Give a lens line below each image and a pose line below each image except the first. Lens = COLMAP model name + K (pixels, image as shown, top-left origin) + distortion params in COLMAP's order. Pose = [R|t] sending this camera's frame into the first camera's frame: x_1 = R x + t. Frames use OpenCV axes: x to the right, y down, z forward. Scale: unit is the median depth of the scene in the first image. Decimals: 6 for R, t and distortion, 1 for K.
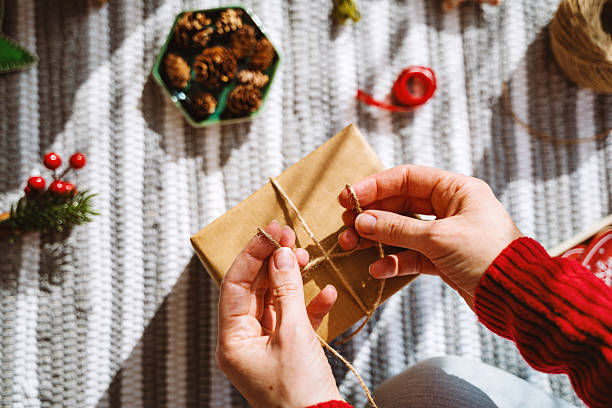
lens RADIAL K [[879.3, 0, 305.2], [0, 879.3, 198.6], [0, 0, 1]] dist [0.160527, 0.000000]
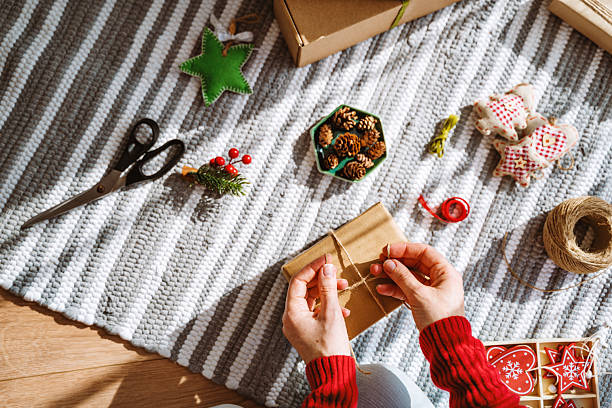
lens RADIAL K [[879.3, 0, 307.6], [0, 879.3, 203.8], [0, 0, 1]] dist [0.160527, 0.000000]
pose [[0.893581, 0.446732, -0.044084, -0.046760], [-0.447685, 0.894077, -0.014291, 0.003958], [0.033031, 0.032506, 0.998926, -0.598219]]
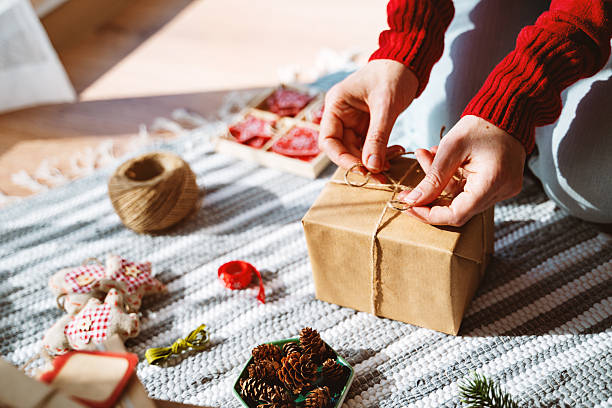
lens RADIAL K [[879.3, 0, 306.5], [0, 879.3, 203.6], [0, 0, 1]] dist [0.160527, 0.000000]
pose [[-0.457908, -0.557044, 0.692836, -0.719403], [0.888603, -0.310058, 0.338006, -0.428363], [0.026535, 0.770432, 0.636969, 0.159265]]
